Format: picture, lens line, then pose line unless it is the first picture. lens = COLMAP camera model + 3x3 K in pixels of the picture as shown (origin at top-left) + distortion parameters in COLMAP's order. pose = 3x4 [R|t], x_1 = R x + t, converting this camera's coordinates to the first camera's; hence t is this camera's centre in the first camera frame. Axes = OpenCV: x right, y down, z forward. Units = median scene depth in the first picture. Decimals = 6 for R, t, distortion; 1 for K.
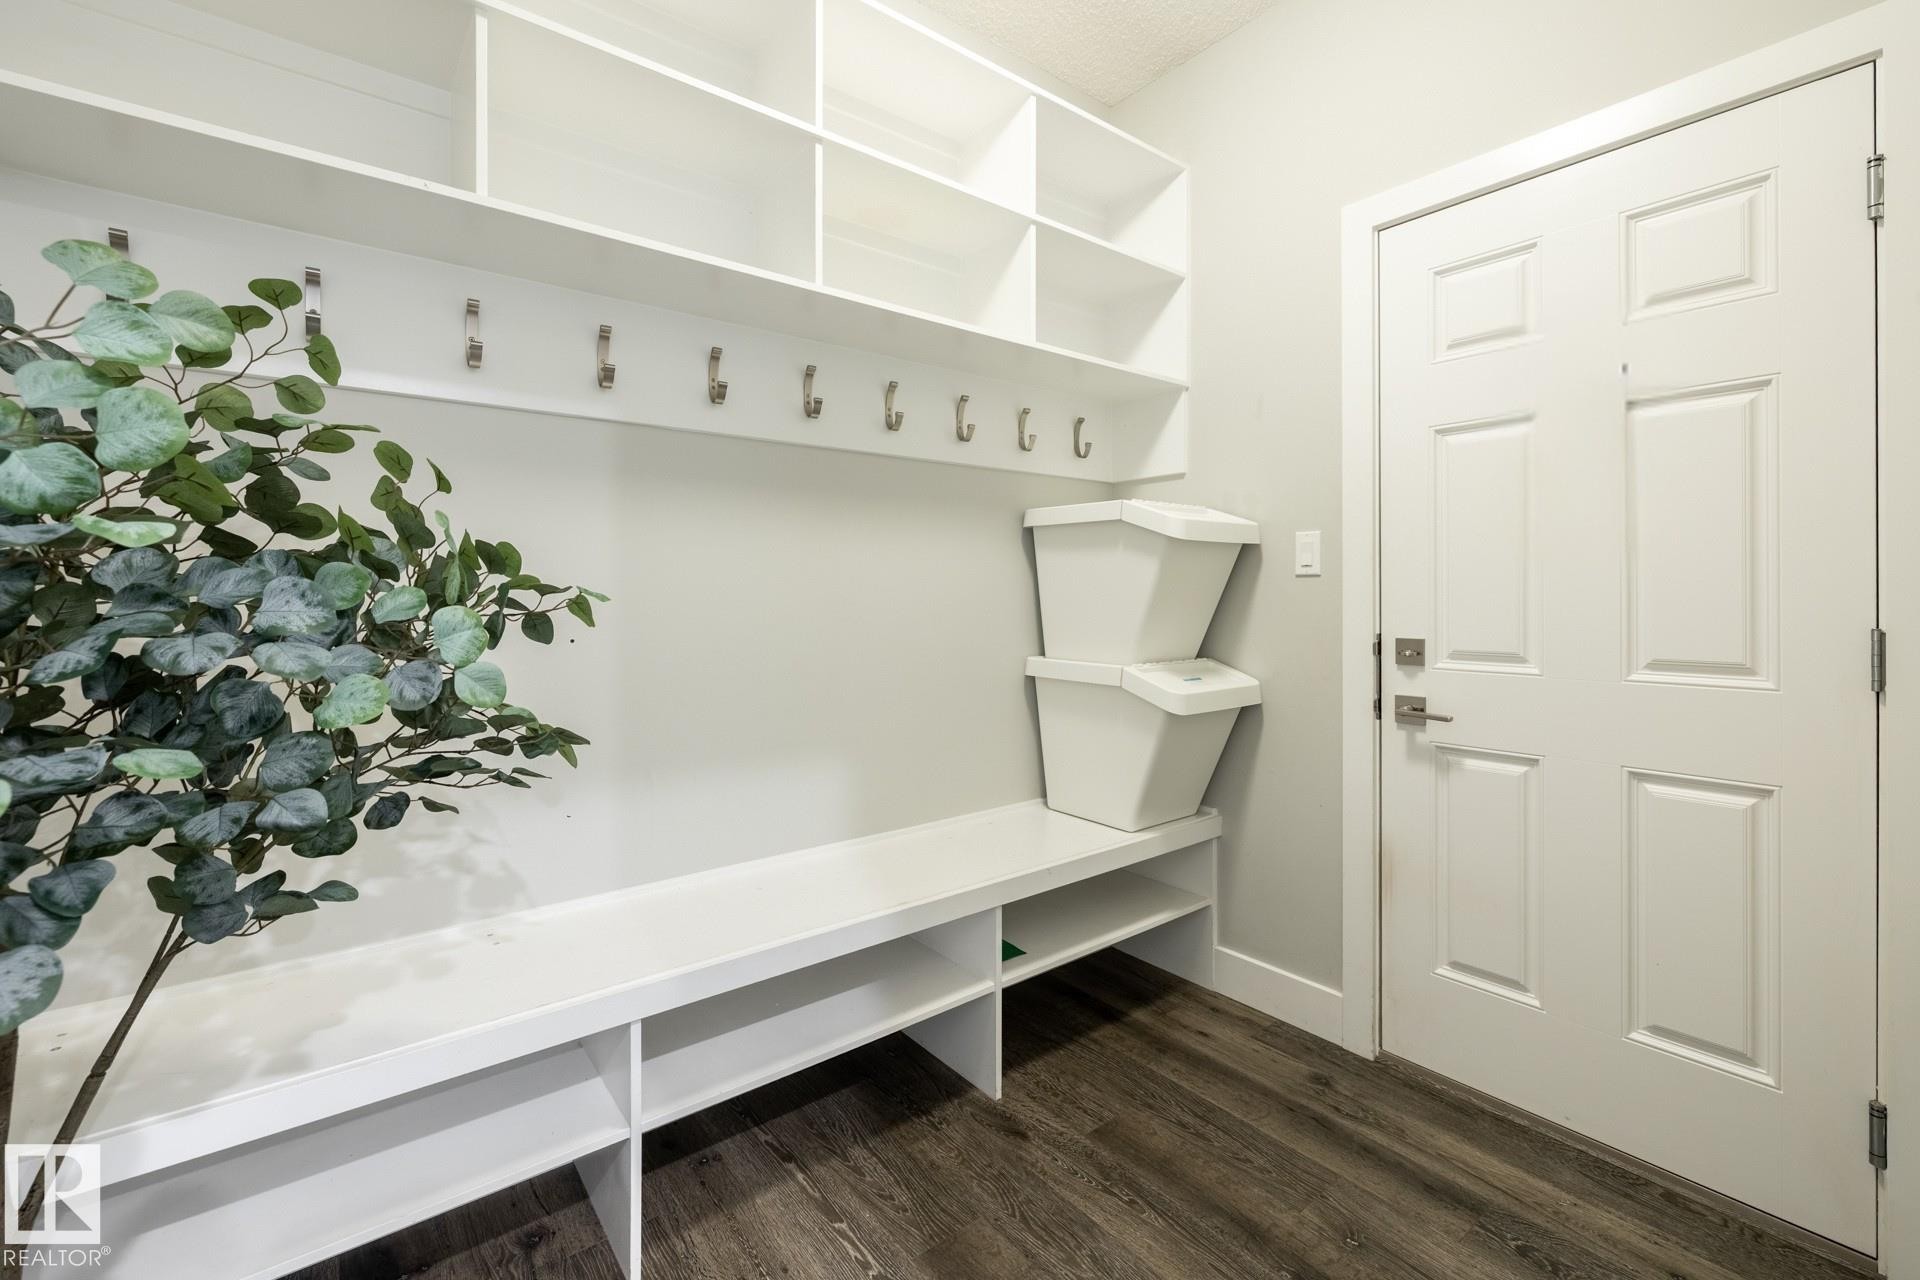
lens RADIAL K [[831.3, 0, 971.7], [0, 831.3, 600.9], [0, 0, 1]] dist [0.000122, 0.000428]
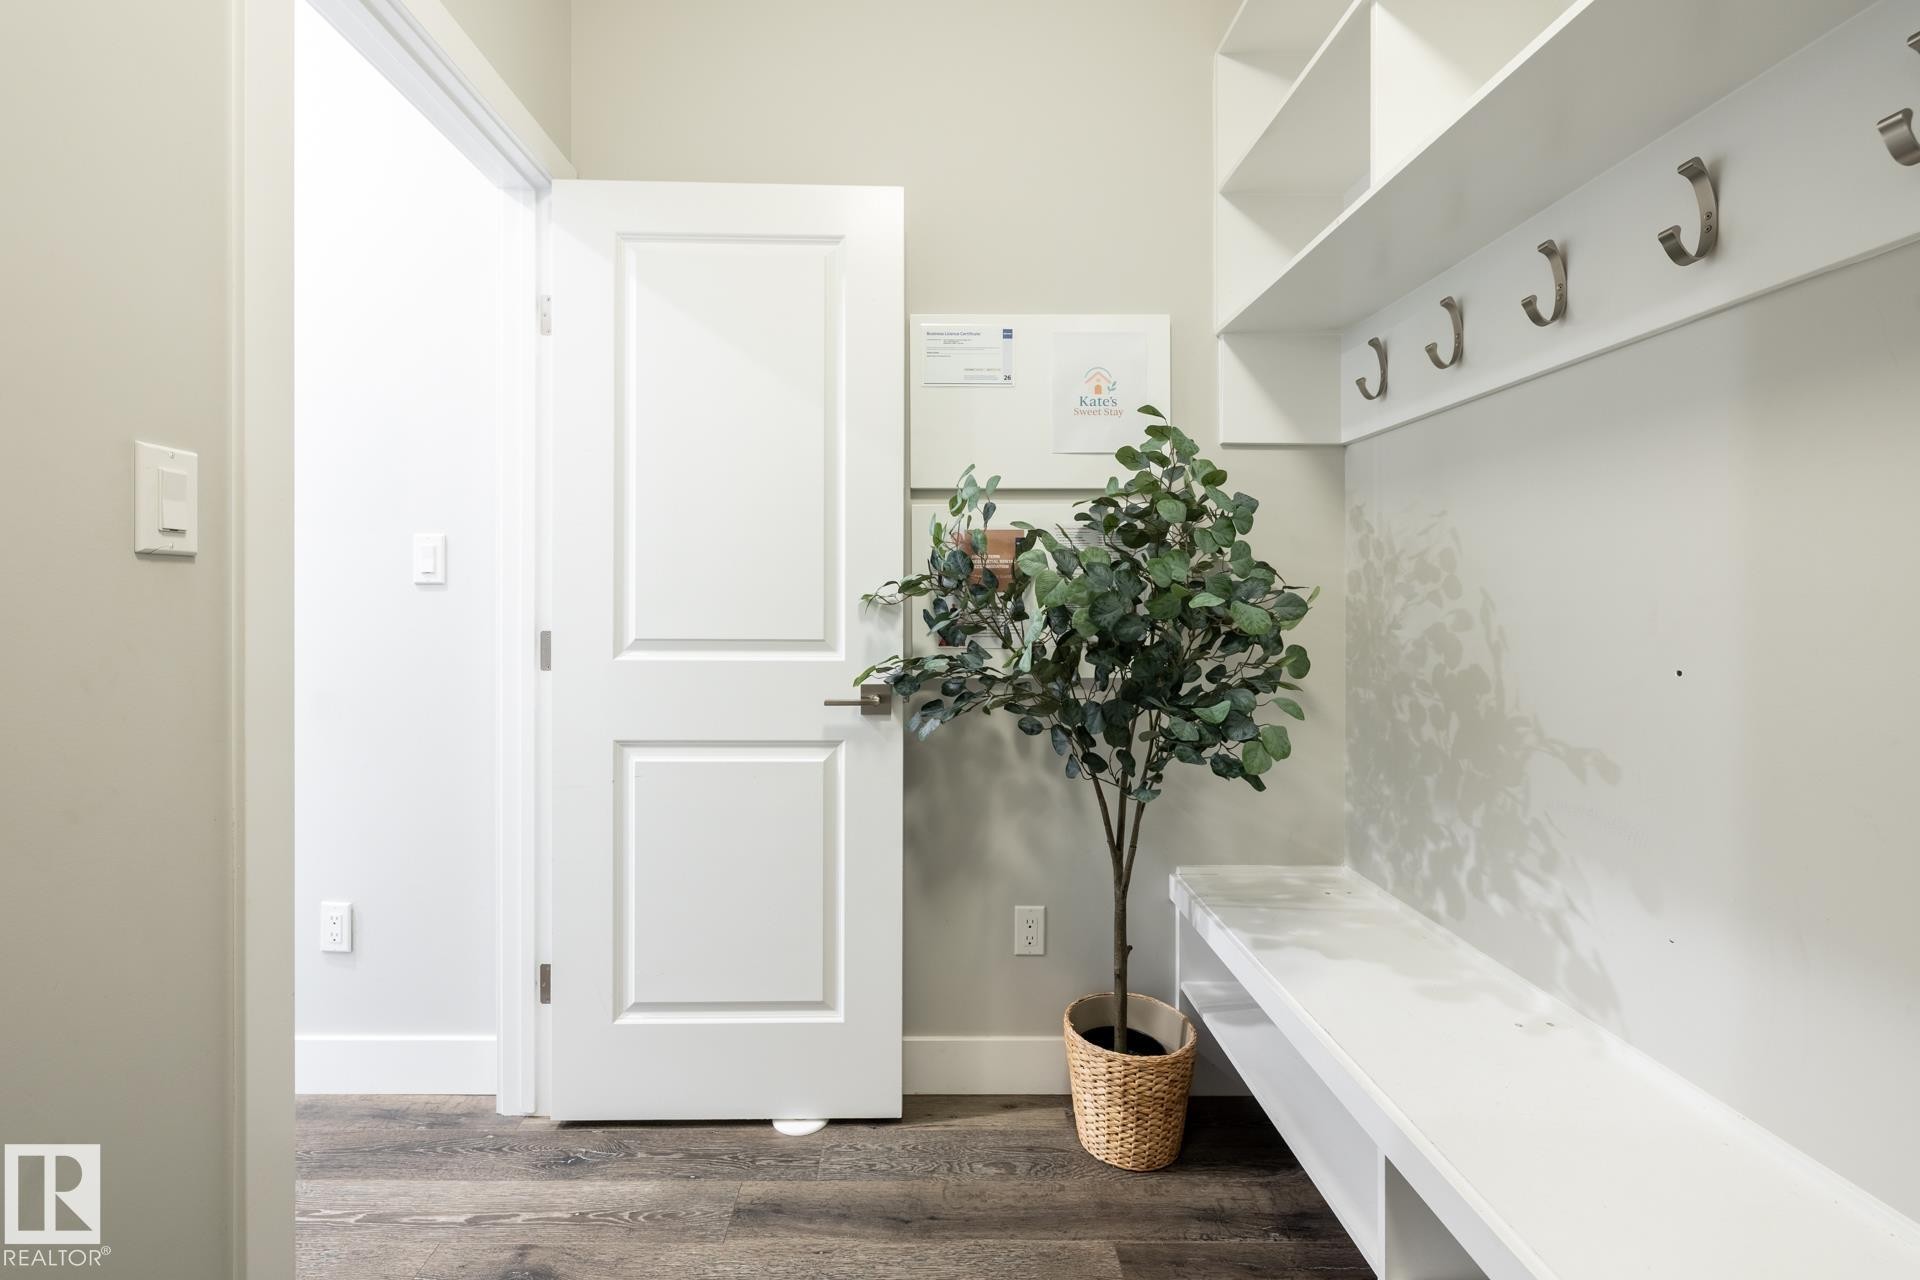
lens RADIAL K [[831.3, 0, 971.7], [0, 831.3, 600.9], [0, 0, 1]] dist [0.000122, 0.000428]
pose [[-0.607295, -0.000045, -0.794477, 0.409454], [-0.006705, 0.999965, 0.005069, -0.010628], [0.794448, 0.008406, -0.607274, 1.048422]]
